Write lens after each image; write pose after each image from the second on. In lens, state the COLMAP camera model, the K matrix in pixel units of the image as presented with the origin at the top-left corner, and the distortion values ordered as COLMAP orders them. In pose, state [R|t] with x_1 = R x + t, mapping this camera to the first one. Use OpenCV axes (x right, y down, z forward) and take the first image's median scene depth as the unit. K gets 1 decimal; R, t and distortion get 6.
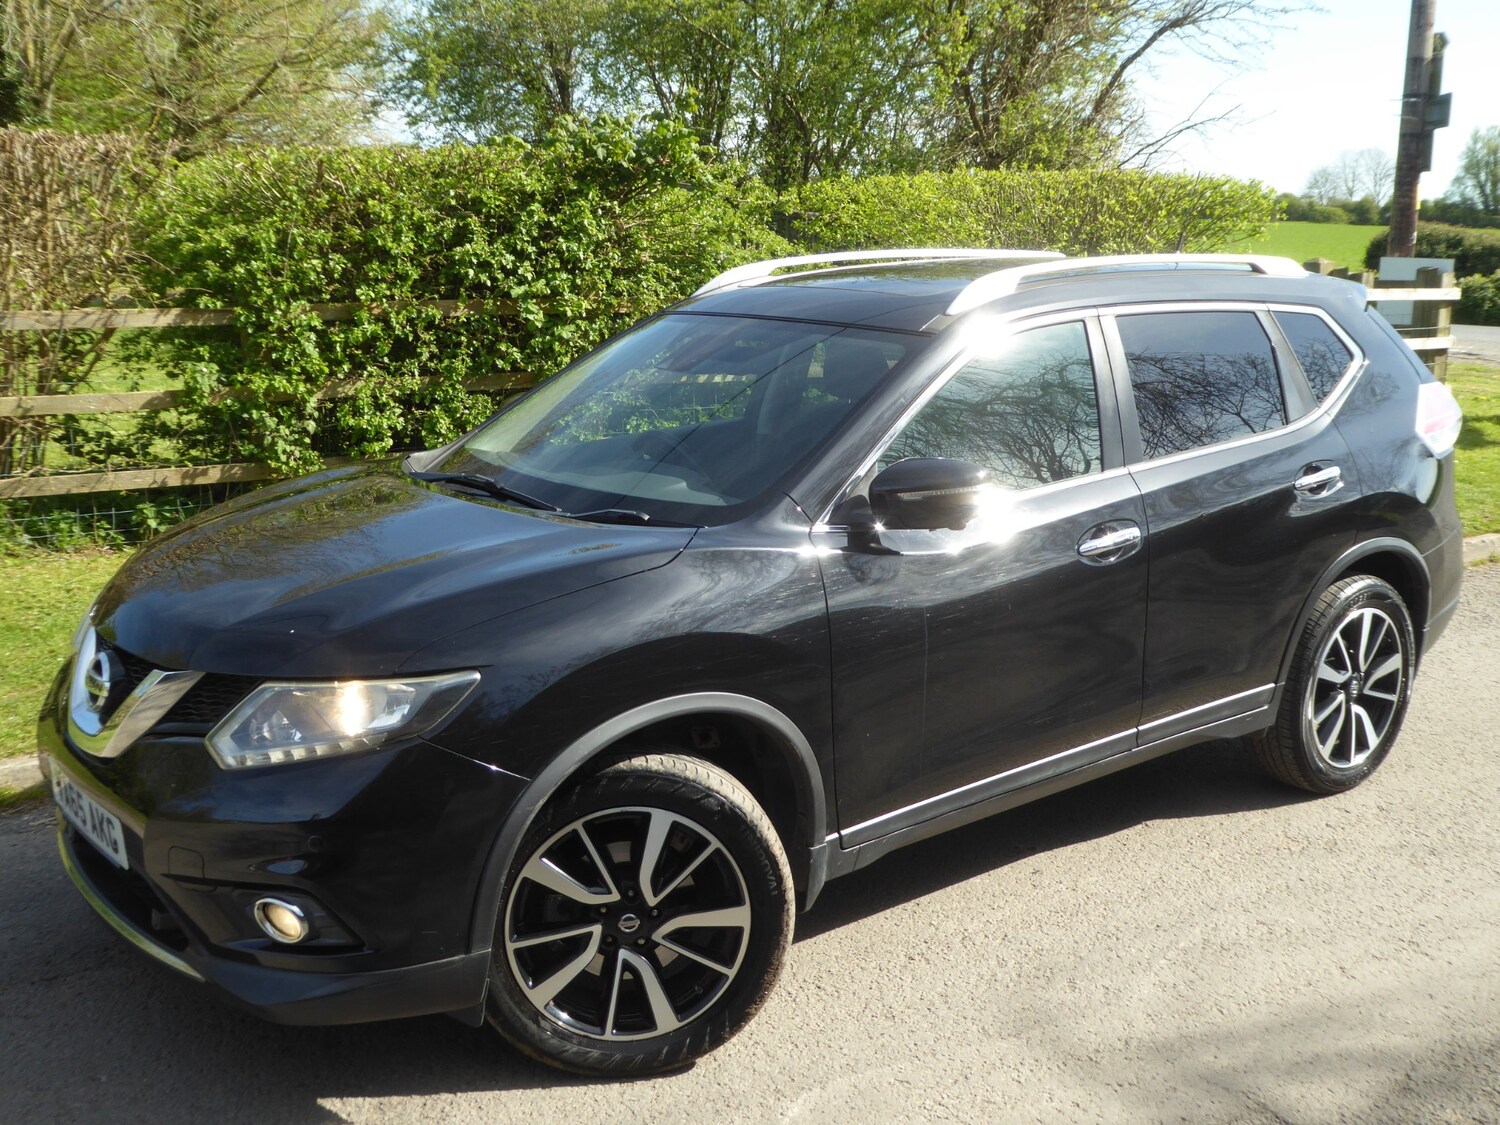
lens RADIAL K [[1557.1, 0, 752.6], [0, 1557.1, 539.9], [0, 0, 1]] dist [-0.002312, -0.002854]
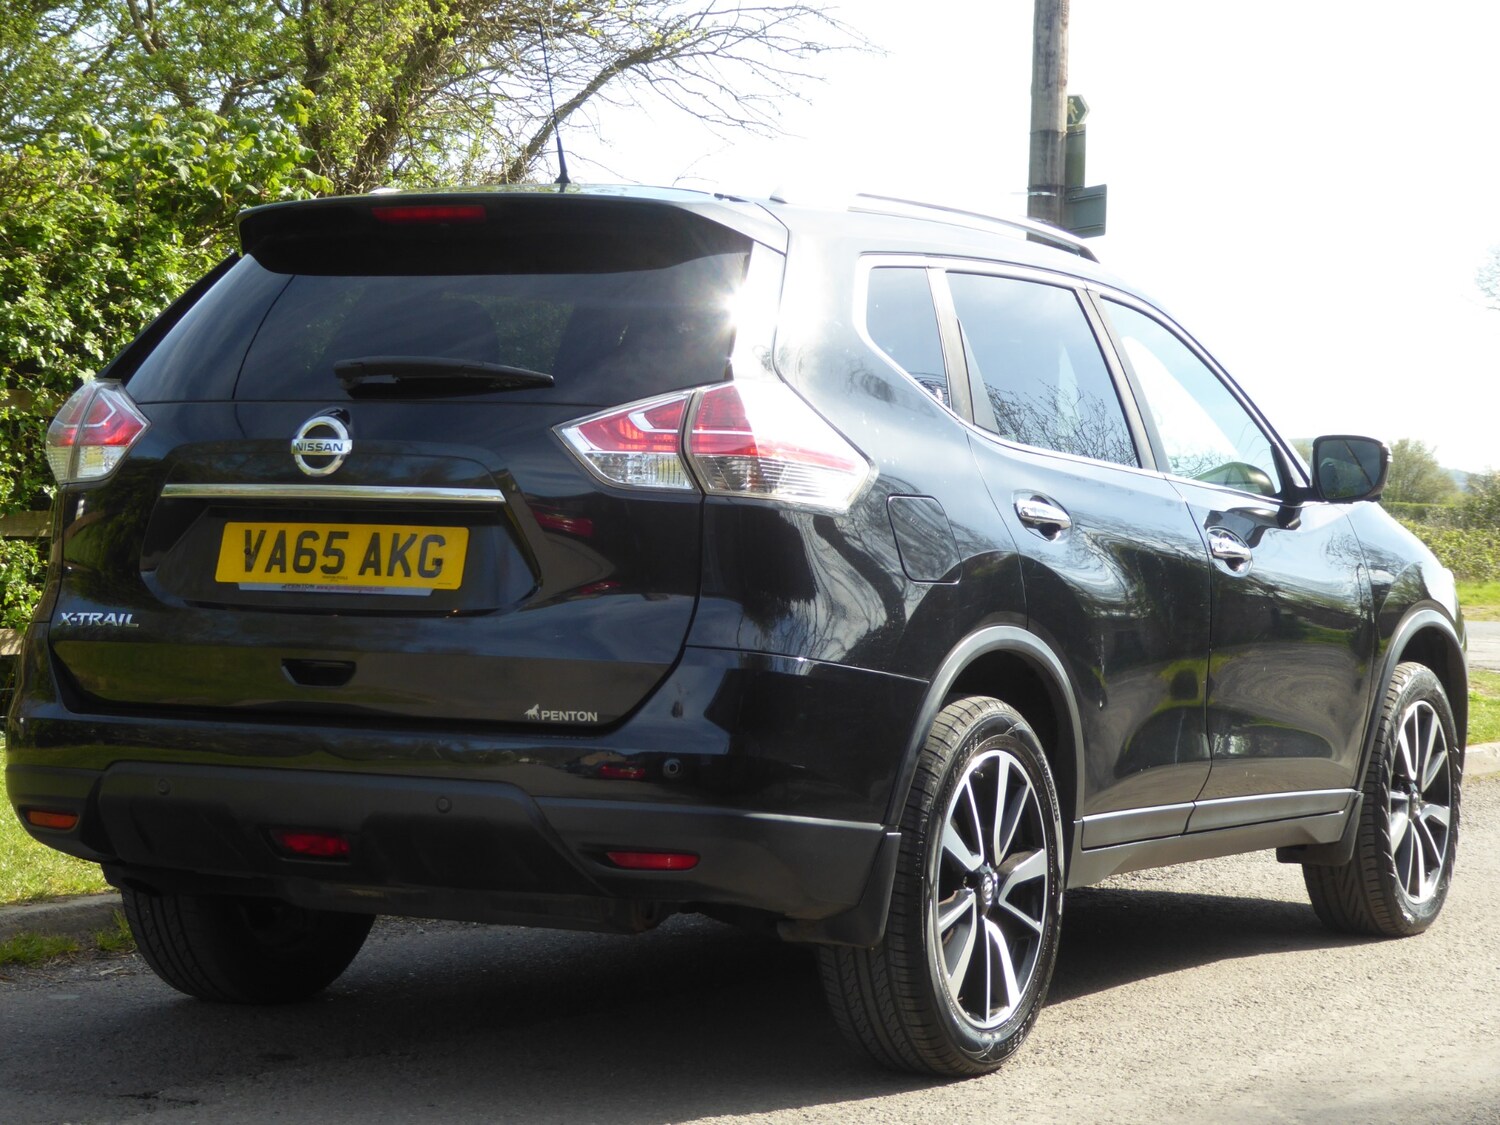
lens RADIAL K [[3402.4, 0, 750.0], [0, 3402.4, 562.5], [0, 0, 1]] dist [0.194402, -0.262314]
pose [[0.908756, 0.008891, 0.417233, -0.474244], [0.064244, 0.984876, -0.160912, 0.150264], [-0.412353, 0.173035, 0.894441, -0.325300]]
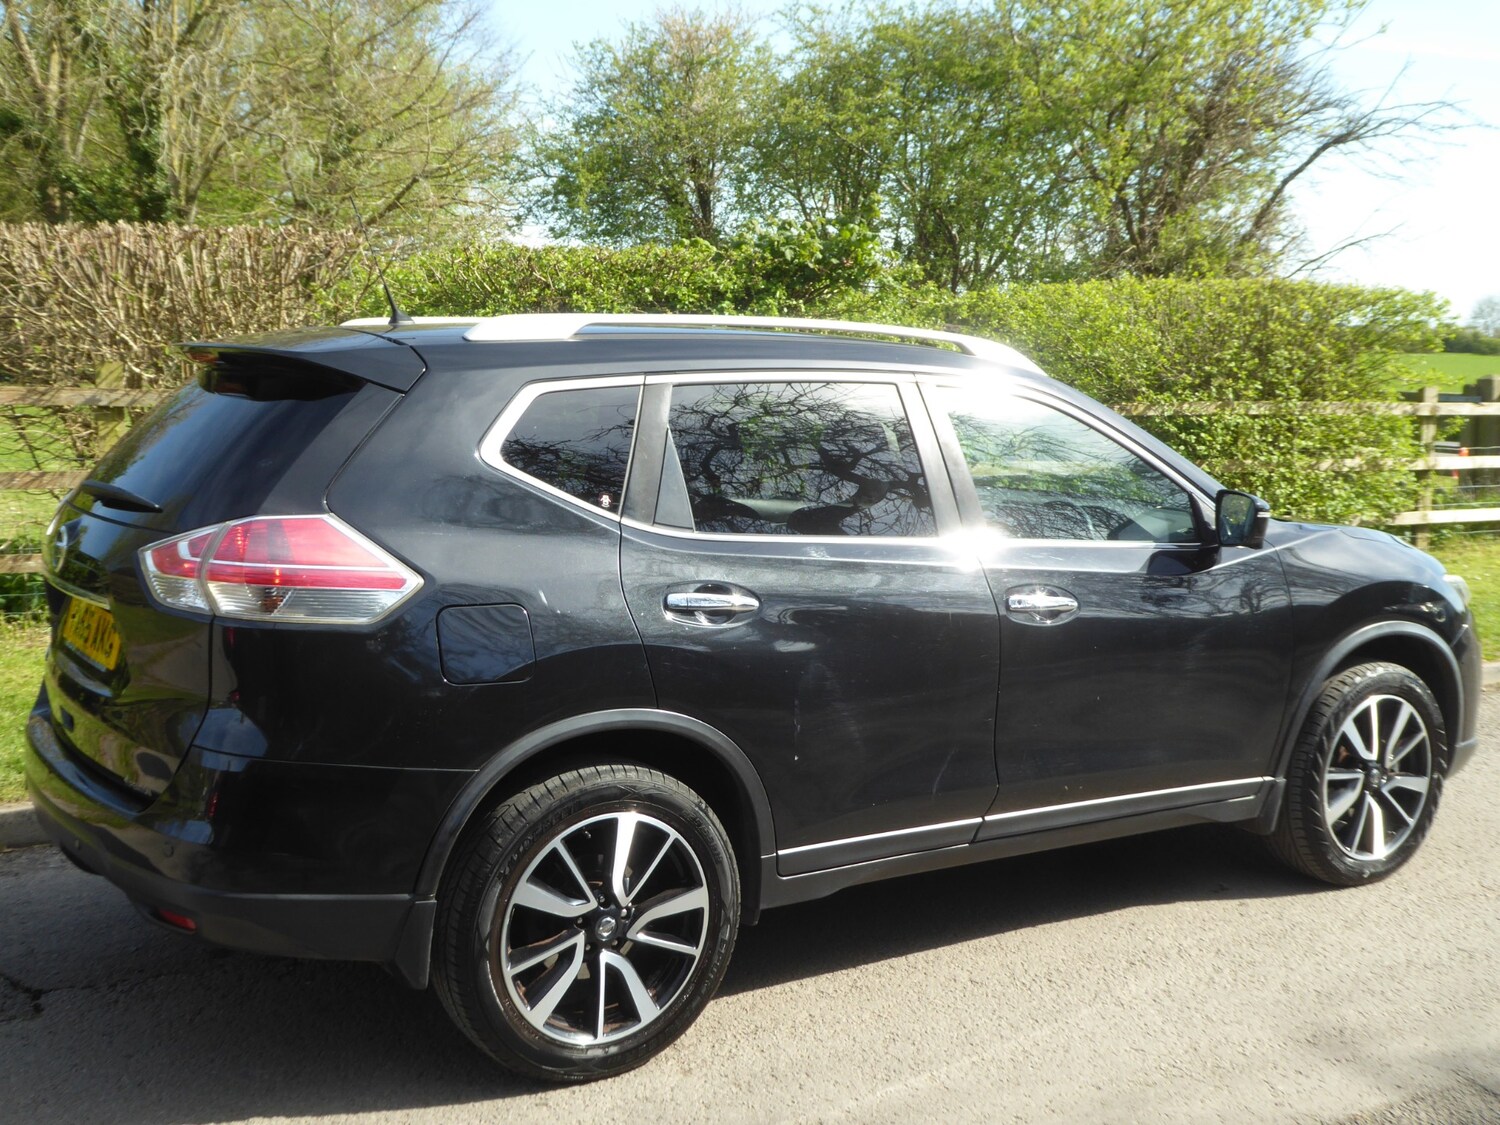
lens RADIAL K [[1645.8, 0, 750.0], [0, 1645.8, 562.5], [0, 0, 1]] dist [-0.006369, -0.018582]
pose [[0.997227, 0.022194, -0.071027, -0.040646], [-0.027120, 0.997237, -0.069165, 0.034415], [0.069295, 0.070900, 0.995074, -0.084100]]
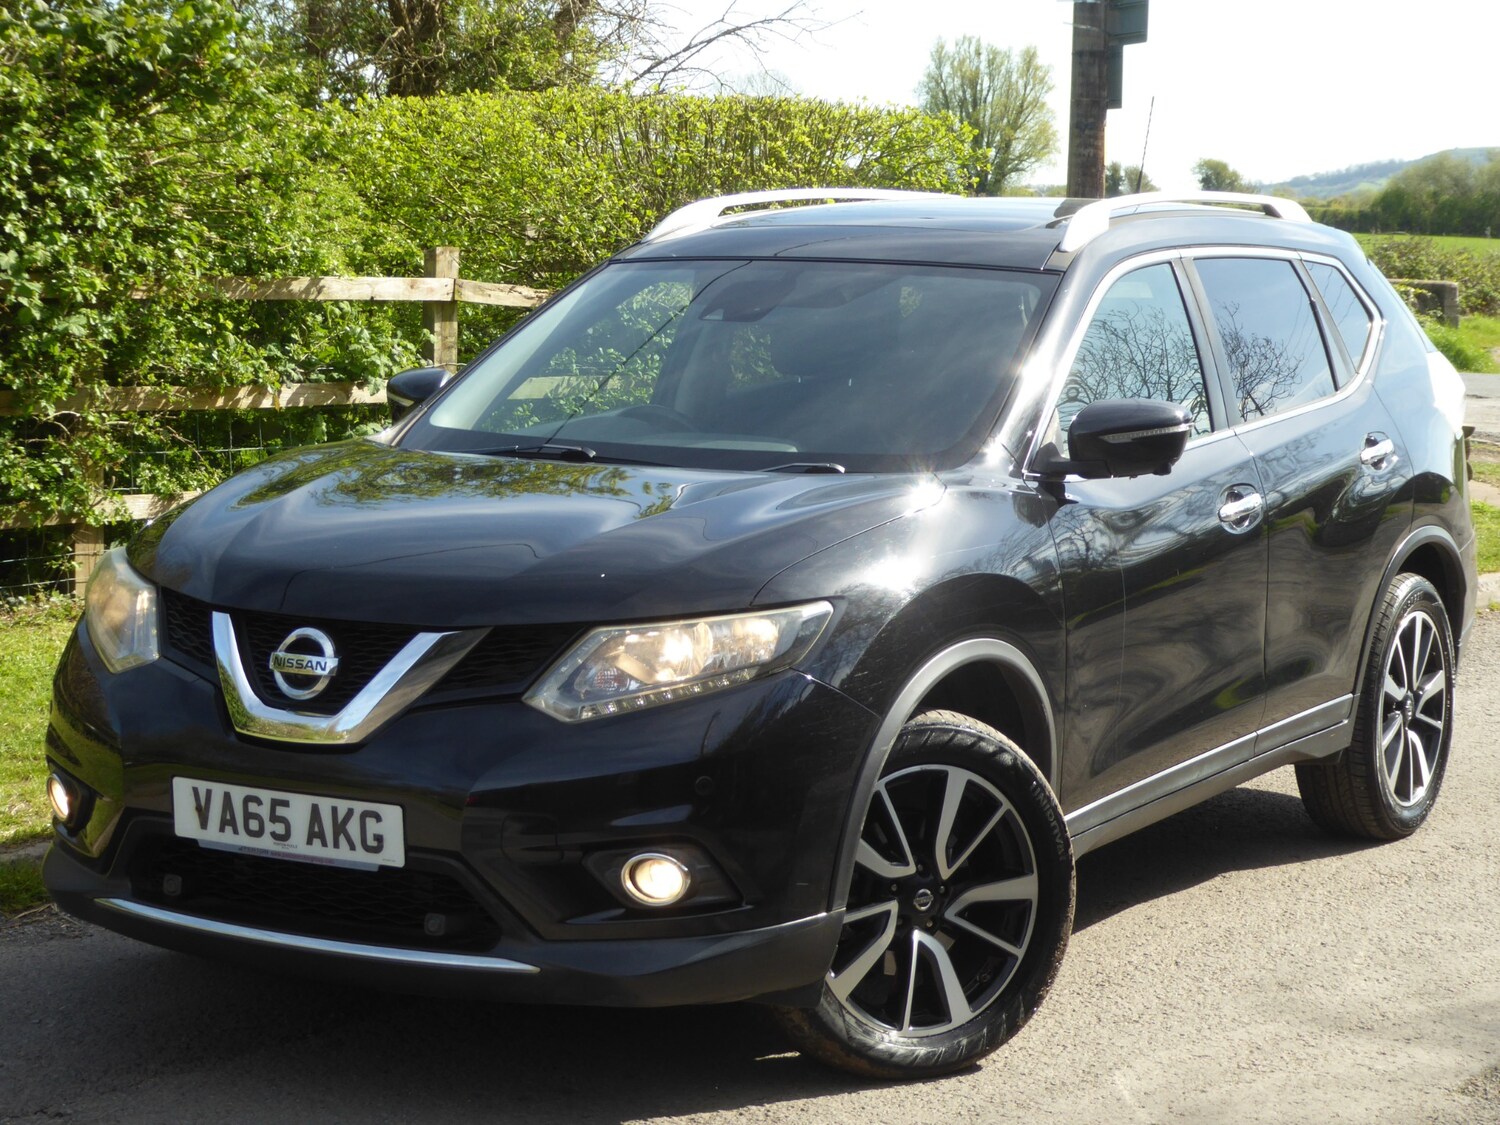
lens RADIAL K [[3072.0, 0, 752.7], [0, 3072.0, 522.1], [0, 0, 1]] dist [0.152602, -0.120653]
pose [[0.934288, -0.025859, 0.355581, -0.311059], [0.059758, 0.994615, -0.084681, 0.067533], [-0.351476, 0.100365, 0.930801, -0.252078]]
